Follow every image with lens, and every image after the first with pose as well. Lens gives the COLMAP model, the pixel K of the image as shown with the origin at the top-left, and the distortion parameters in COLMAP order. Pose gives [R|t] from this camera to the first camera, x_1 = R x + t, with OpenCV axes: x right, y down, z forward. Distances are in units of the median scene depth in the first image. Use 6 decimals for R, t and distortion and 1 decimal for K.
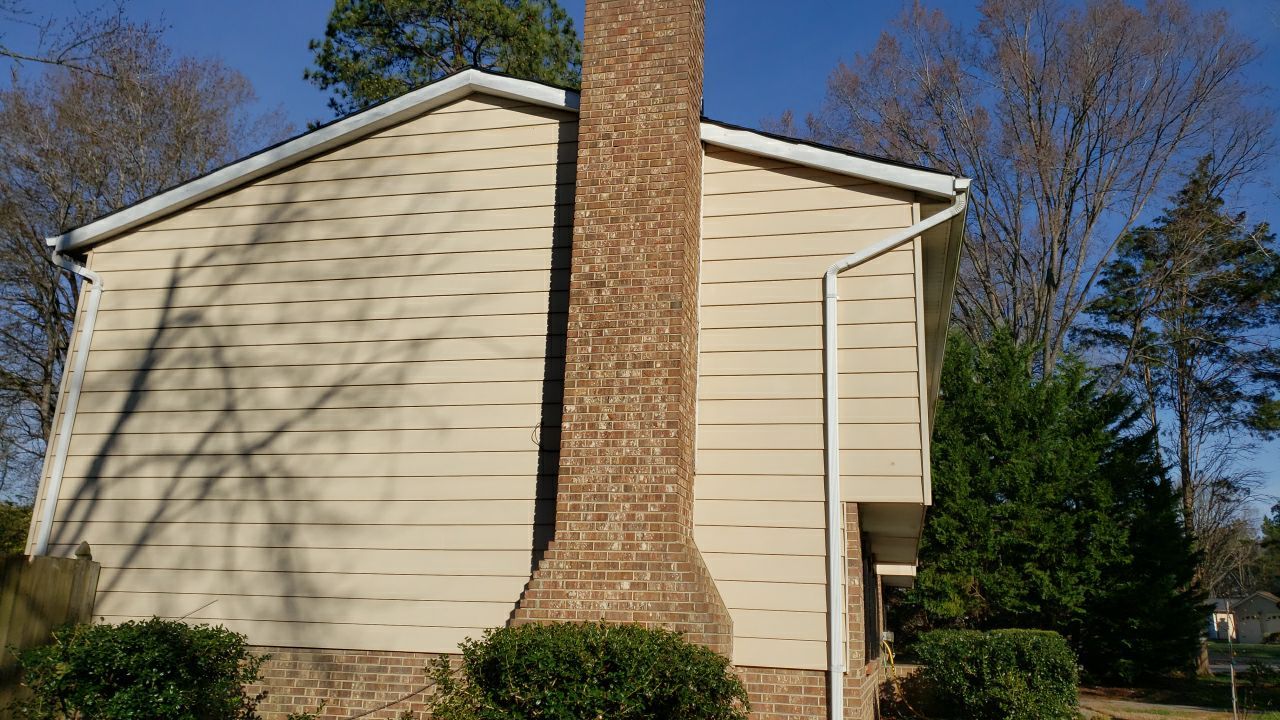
lens RADIAL K [[1012.6, 0, 640.0], [0, 1012.6, 360.0], [0, 0, 1]] dist [0.017906, -0.006042]
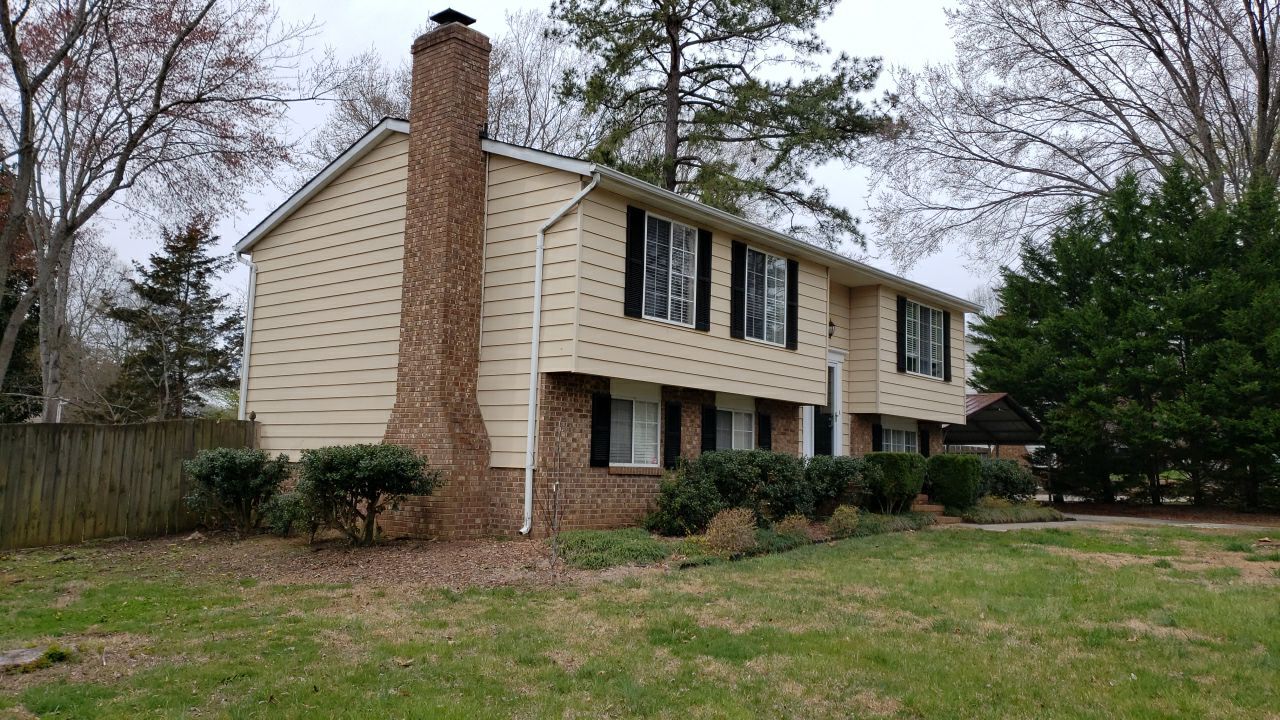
lens RADIAL K [[1012.6, 0, 640.0], [0, 1012.6, 360.0], [0, 0, 1]] dist [0.017906, -0.006042]
pose [[0.904708, -0.060521, -0.421711, 1.020067], [0.124910, 0.984039, 0.126750, -0.070468], [0.407309, -0.167348, 0.897828, -0.416663]]
